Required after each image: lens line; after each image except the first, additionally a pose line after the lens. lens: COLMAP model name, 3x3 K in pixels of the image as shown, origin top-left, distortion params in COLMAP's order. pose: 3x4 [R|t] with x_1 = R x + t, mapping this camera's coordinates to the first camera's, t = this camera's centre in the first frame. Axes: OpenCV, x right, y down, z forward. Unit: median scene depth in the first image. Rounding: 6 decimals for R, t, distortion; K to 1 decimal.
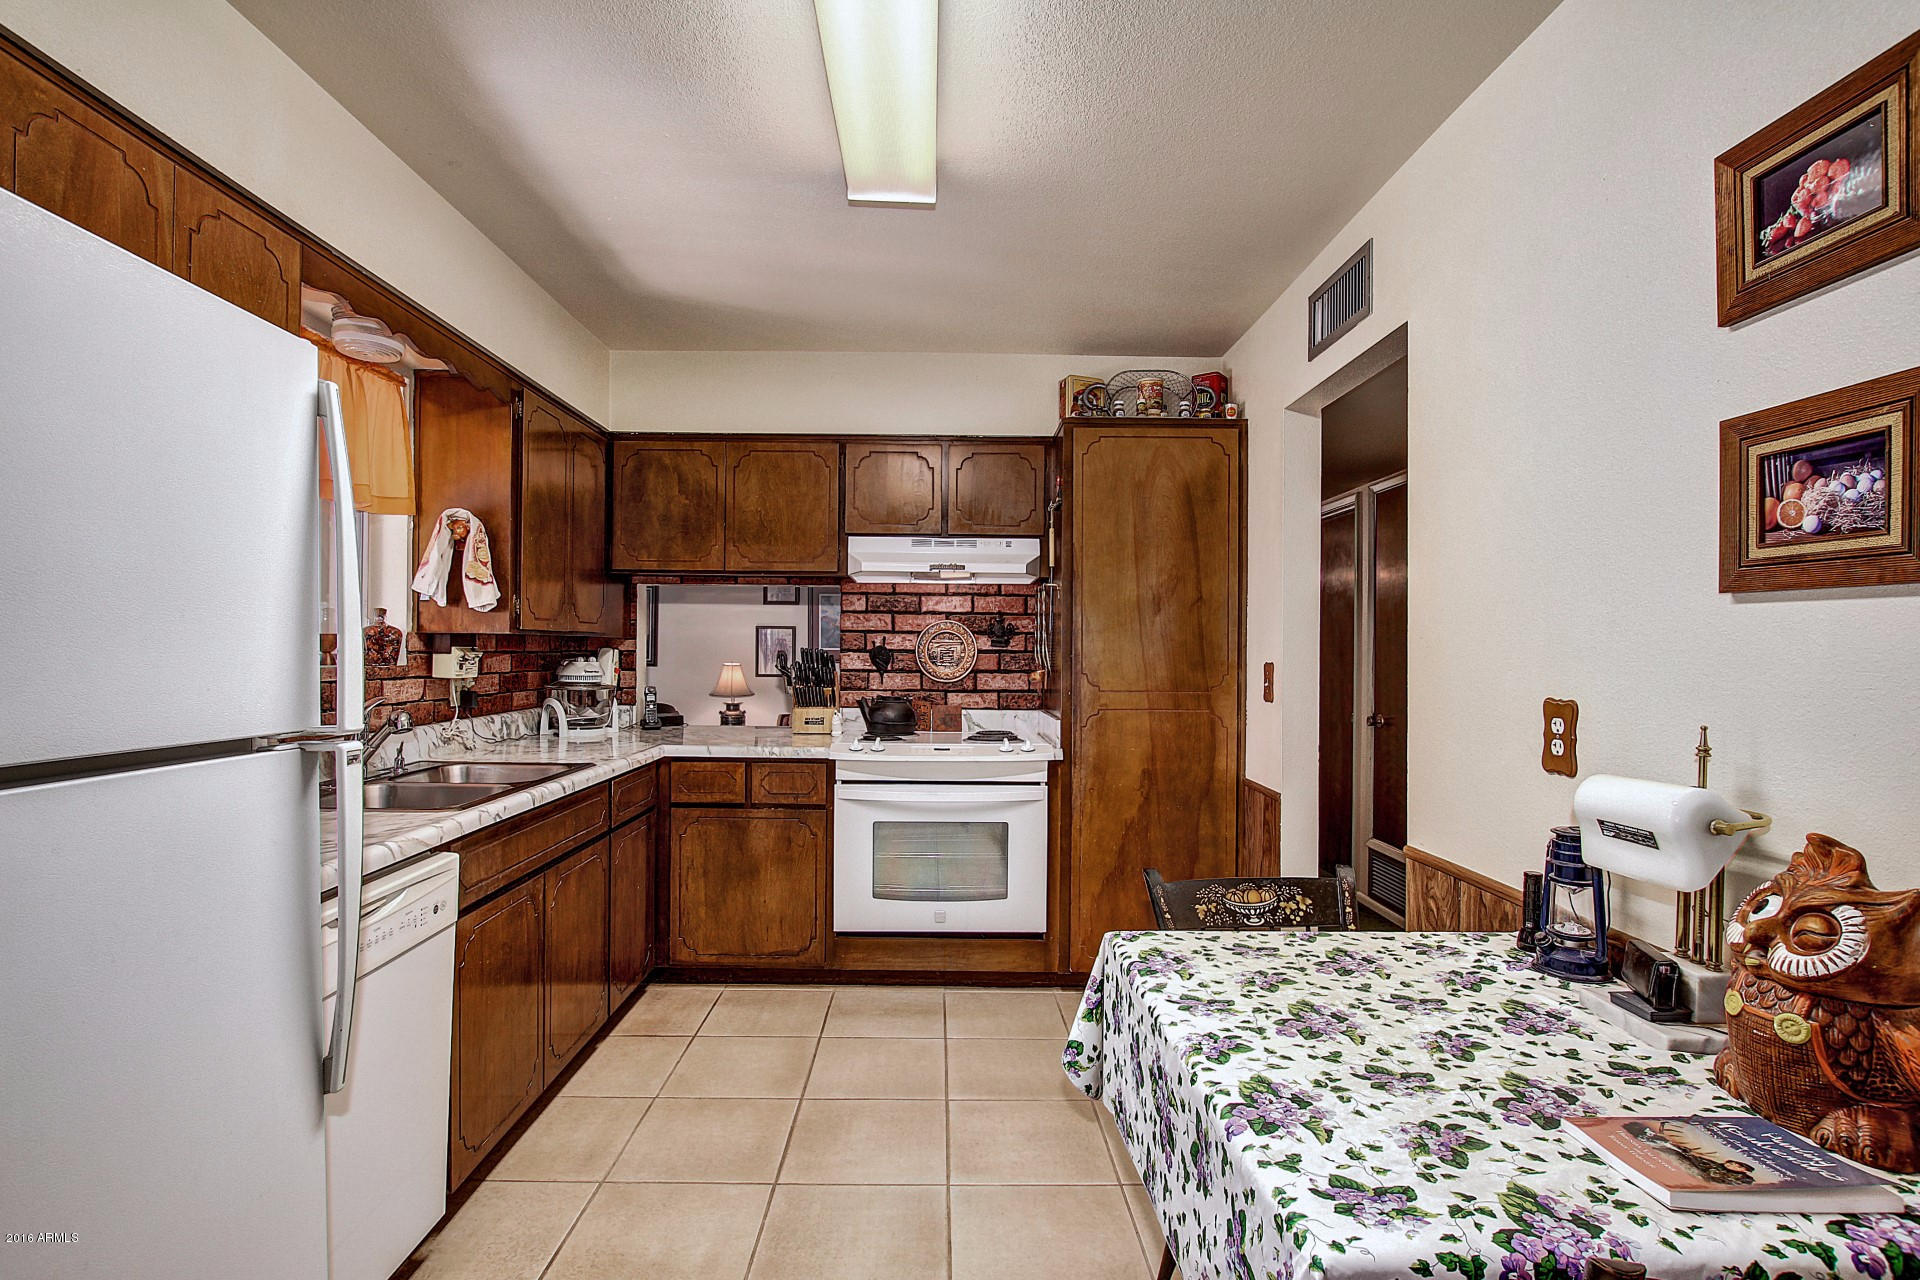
lens RADIAL K [[905.7, 0, 940.5], [0, 905.7, 645.3], [0, 0, 1]] dist [-0.000936, -0.000186]
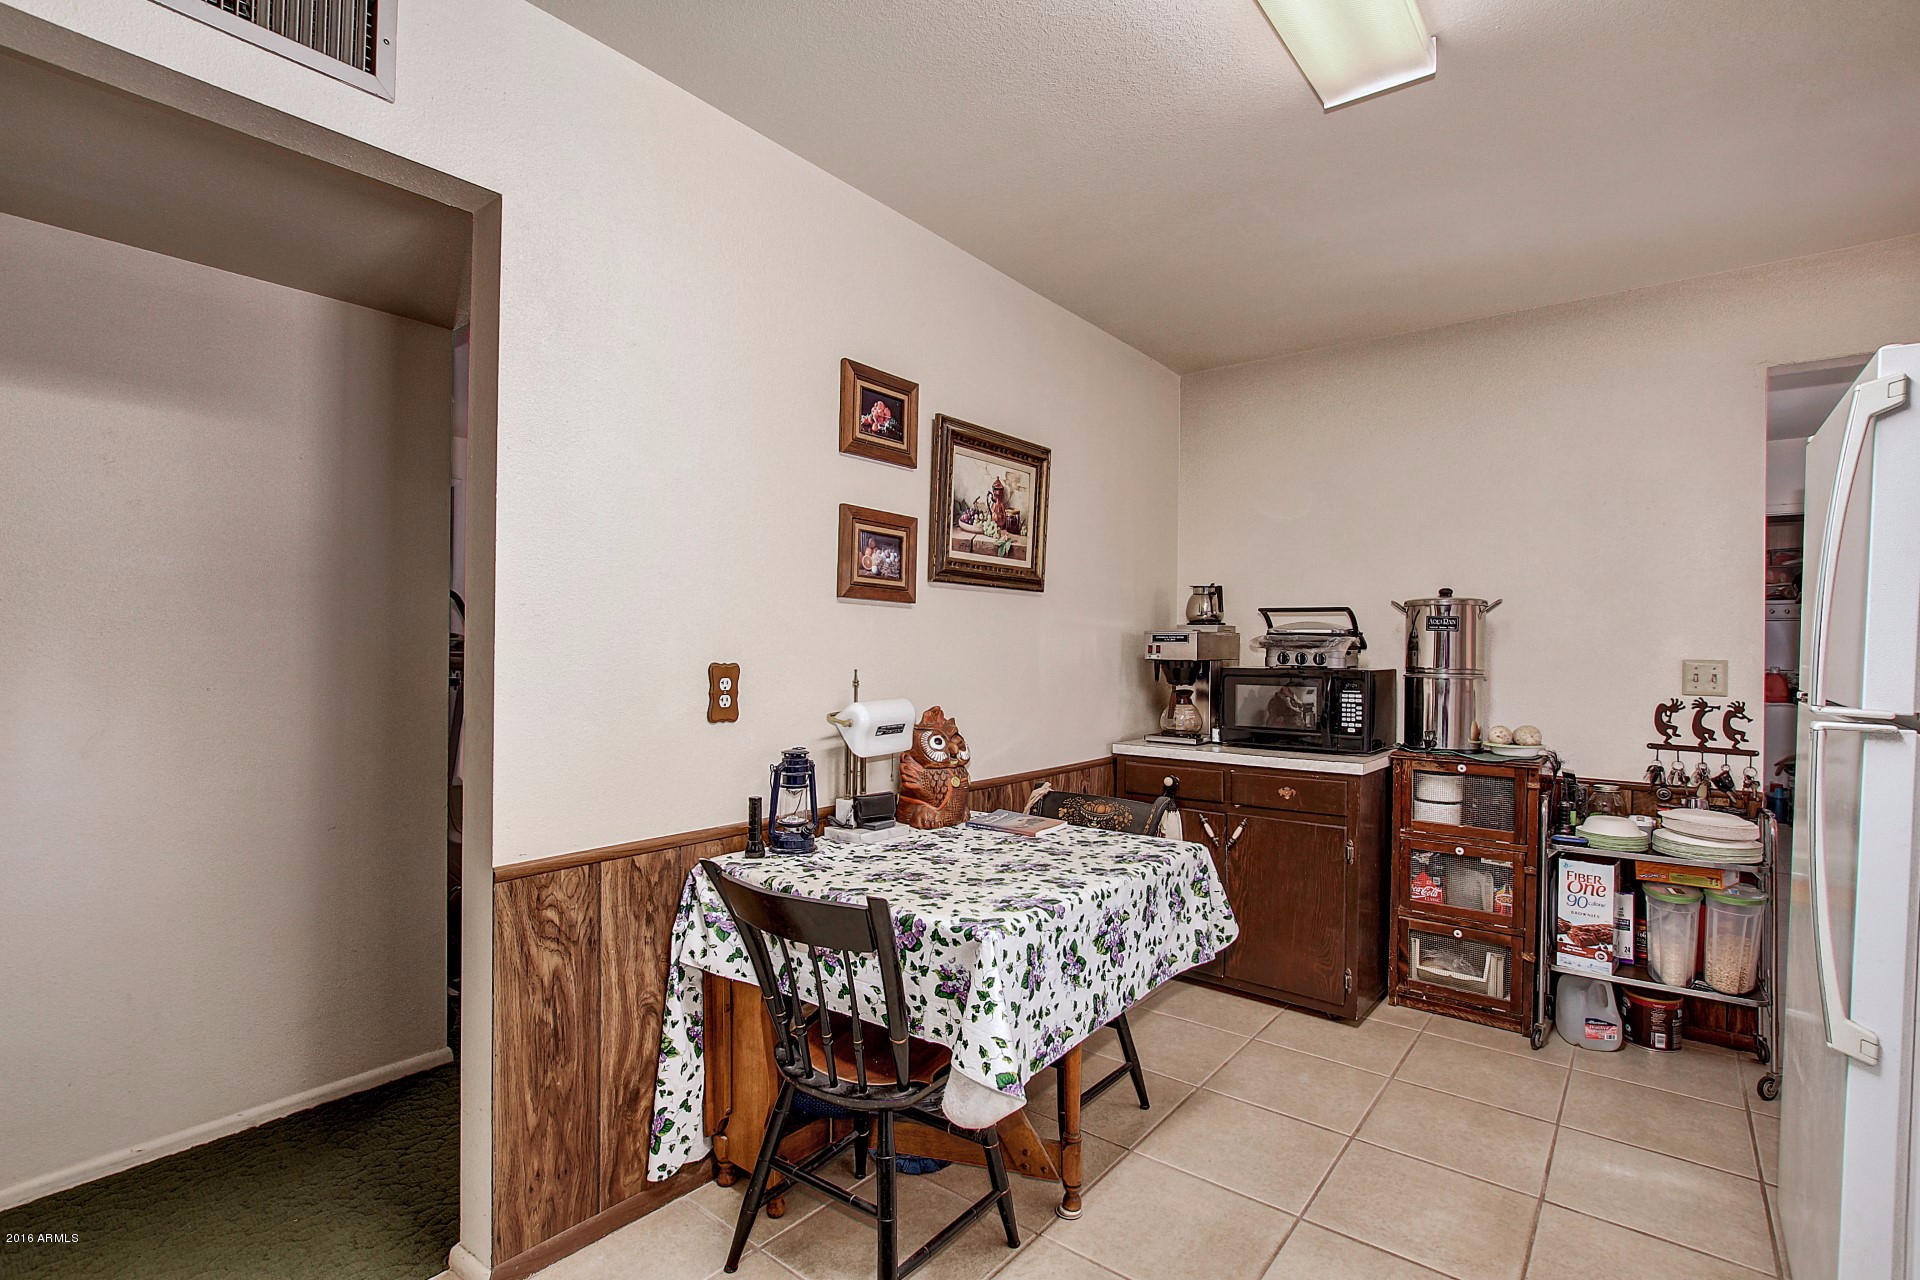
lens RADIAL K [[905.7, 0, 940.5], [0, 905.7, 645.3], [0, 0, 1]] dist [-0.000936, -0.000186]
pose [[-0.770290, -0.016325, 0.637485, -0.370622], [-0.020877, 0.999782, 0.000376, 0.028000], [-0.637352, -0.013019, -0.770463, 1.830788]]
